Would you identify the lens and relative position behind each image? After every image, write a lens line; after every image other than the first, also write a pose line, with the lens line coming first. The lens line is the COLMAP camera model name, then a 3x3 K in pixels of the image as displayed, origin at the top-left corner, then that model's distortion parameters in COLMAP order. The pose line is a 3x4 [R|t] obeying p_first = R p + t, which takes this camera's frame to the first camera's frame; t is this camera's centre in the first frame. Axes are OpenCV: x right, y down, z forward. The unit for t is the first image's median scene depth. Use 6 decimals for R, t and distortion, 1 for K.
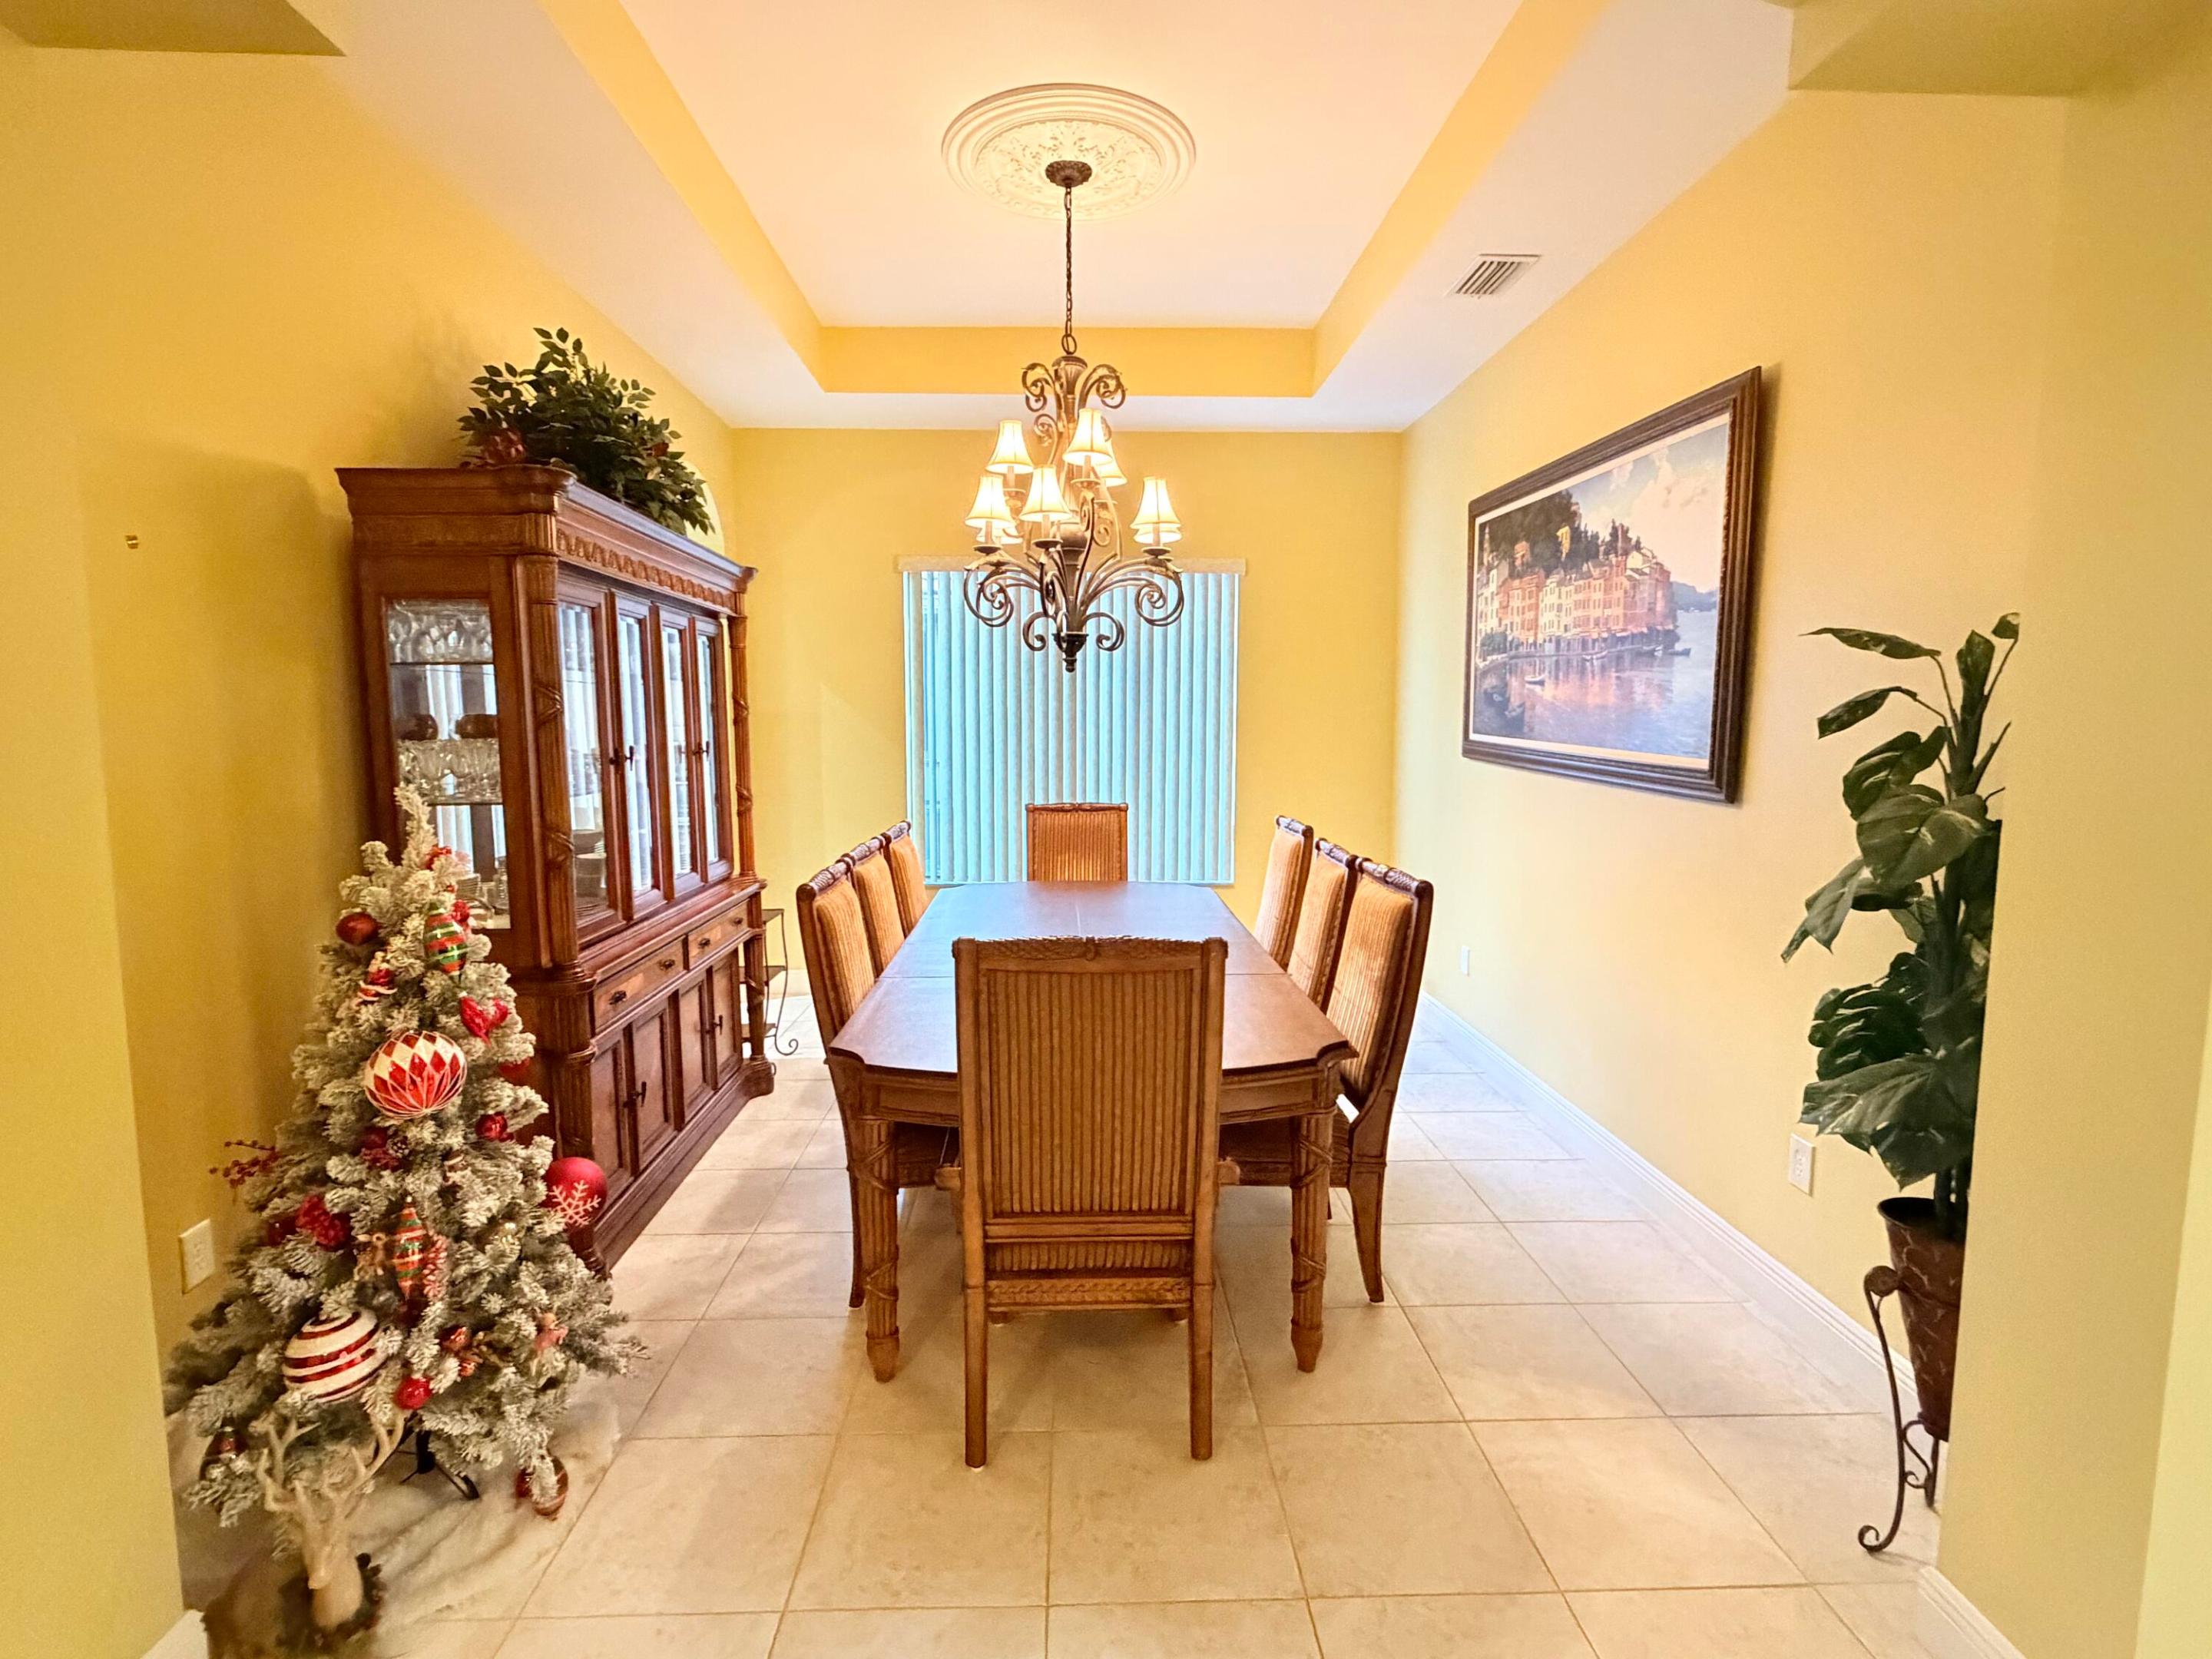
lens RADIAL K [[1053.5, 0, 1101.3], [0, 1053.5, 828.2], [0, 0, 1]] dist [-0.002796, -0.000445]
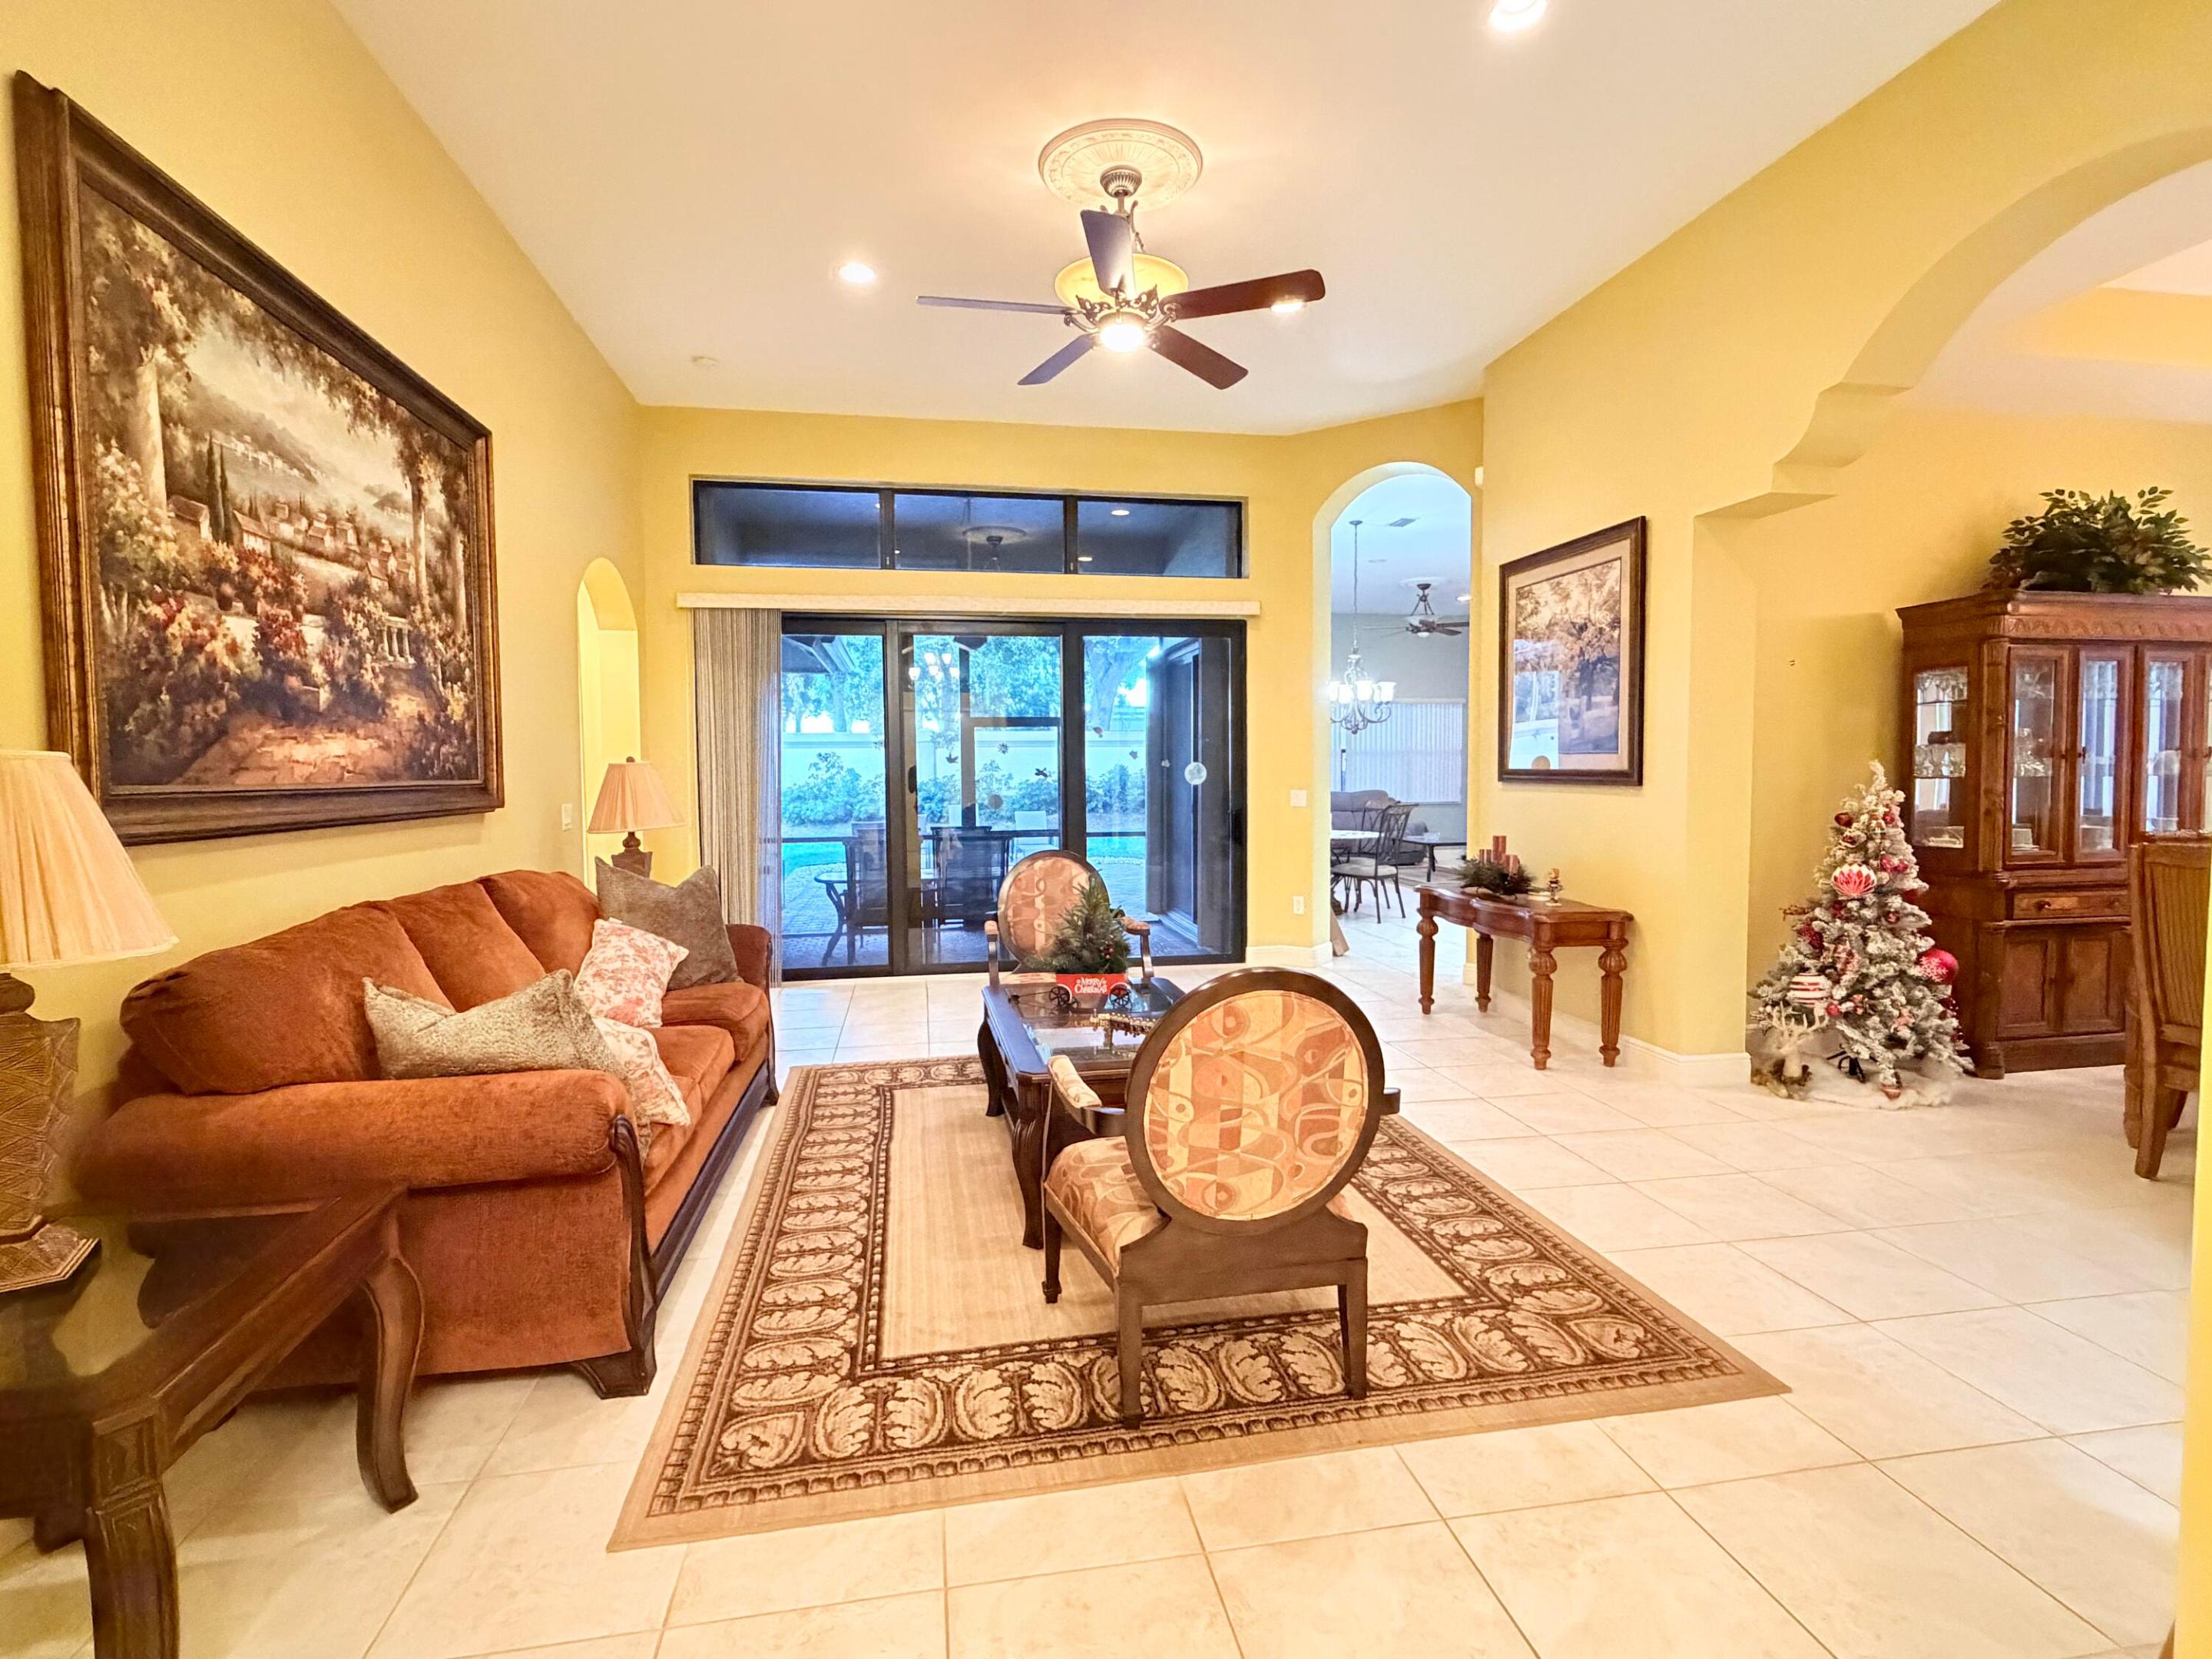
lens RADIAL K [[1053.5, 0, 1101.2], [0, 1053.5, 823.8], [0, 0, 1]] dist [-0.002796, -0.000445]
pose [[0.139704, 0.051607, -0.988848, 1.384242], [-0.093929, 0.994828, 0.038649, 0.170553], [0.985728, 0.087482, 0.143829, -0.972445]]
